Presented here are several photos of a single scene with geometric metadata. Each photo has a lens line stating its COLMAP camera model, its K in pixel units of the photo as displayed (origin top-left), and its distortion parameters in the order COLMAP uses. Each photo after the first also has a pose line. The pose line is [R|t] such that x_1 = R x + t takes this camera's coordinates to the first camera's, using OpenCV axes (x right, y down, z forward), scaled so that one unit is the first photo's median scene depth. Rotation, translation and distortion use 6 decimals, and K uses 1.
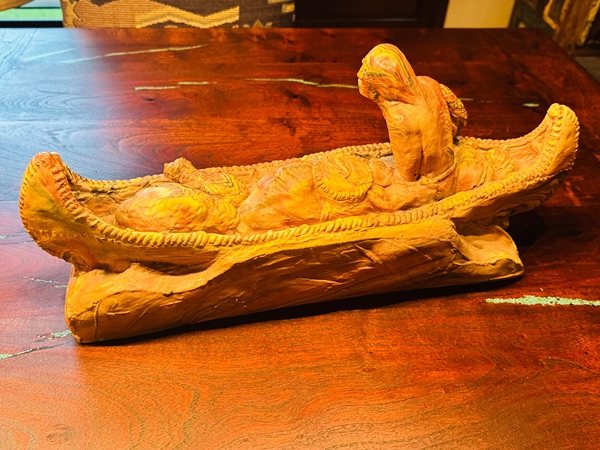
lens RADIAL K [[578.0, 0, 297.9], [0, 578.0, 225.8], [0, 0, 1]] dist [-0.022070, 0.000000]
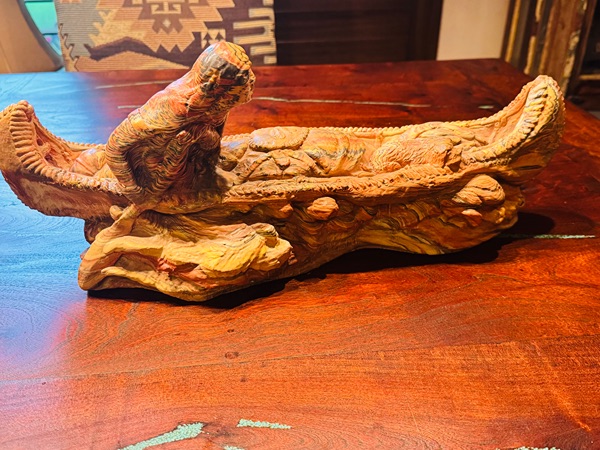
lens RADIAL K [[578.0, 0, 300.8], [0, 578.0, 224.7], [0, 0, 1]] dist [-0.022070, 0.000000]
pose [[0.998646, -0.041972, -0.030720, 0.082278], [0.035554, 0.981942, -0.185810, 0.180806], [0.037965, 0.184467, 0.982105, -0.021029]]
